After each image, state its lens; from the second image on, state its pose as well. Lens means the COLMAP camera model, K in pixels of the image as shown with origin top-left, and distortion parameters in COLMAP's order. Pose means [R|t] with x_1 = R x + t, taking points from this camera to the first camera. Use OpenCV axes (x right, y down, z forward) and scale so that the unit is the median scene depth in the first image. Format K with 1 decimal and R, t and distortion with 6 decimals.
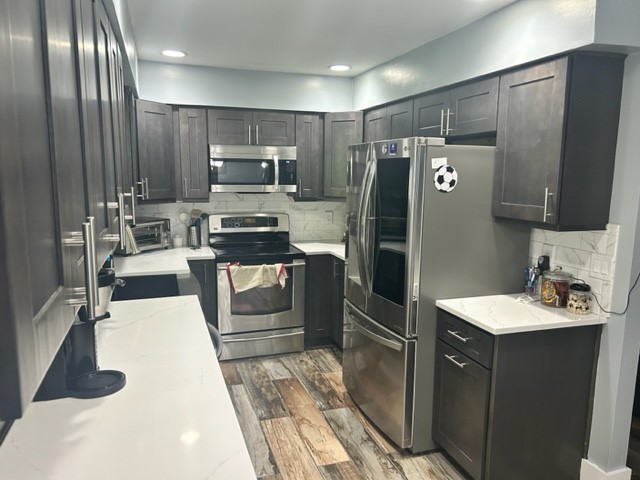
lens RADIAL K [[479.8, 0, 319.6], [0, 479.8, 243.7], [0, 0, 1]] dist [0.045555, -0.047429]
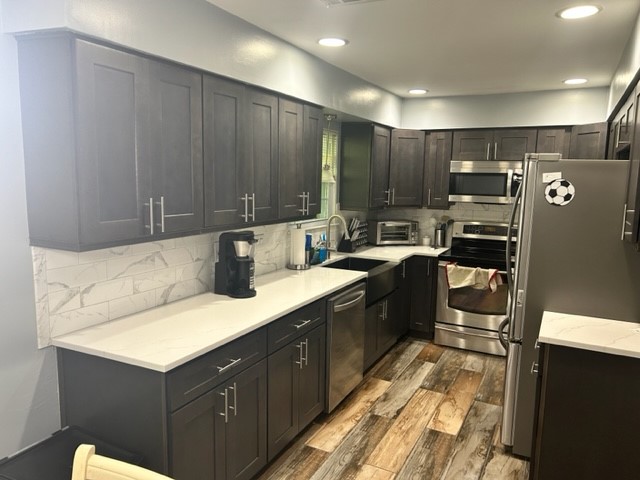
lens RADIAL K [[479.8, 0, 319.6], [0, 479.8, 243.7], [0, 0, 1]] dist [0.045555, -0.047429]
pose [[0.695048, 0.102114, -0.711675, 0.412565], [-0.121282, 0.992329, 0.023935, 0.005859], [0.708660, 0.069677, 0.702101, -0.044725]]
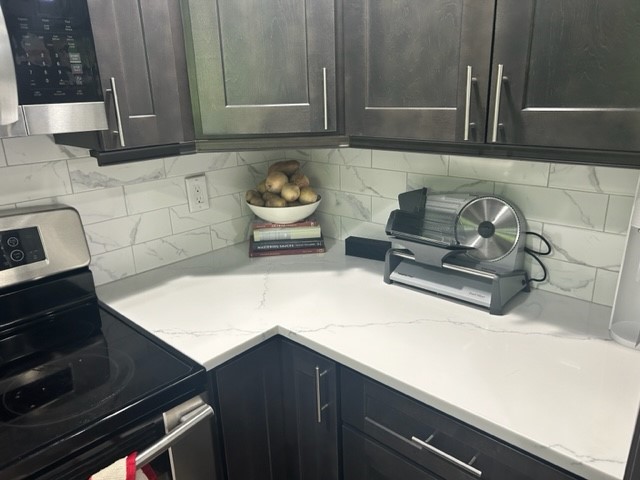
lens RADIAL K [[479.8, 0, 319.6], [0, 479.8, 243.7], [0, 0, 1]] dist [0.045555, -0.047429]
pose [[0.870853, -0.187699, 0.454295, -0.083469], [0.110069, 0.975216, 0.191932, -0.091397], [-0.479062, -0.117141, 0.869930, 0.770424]]
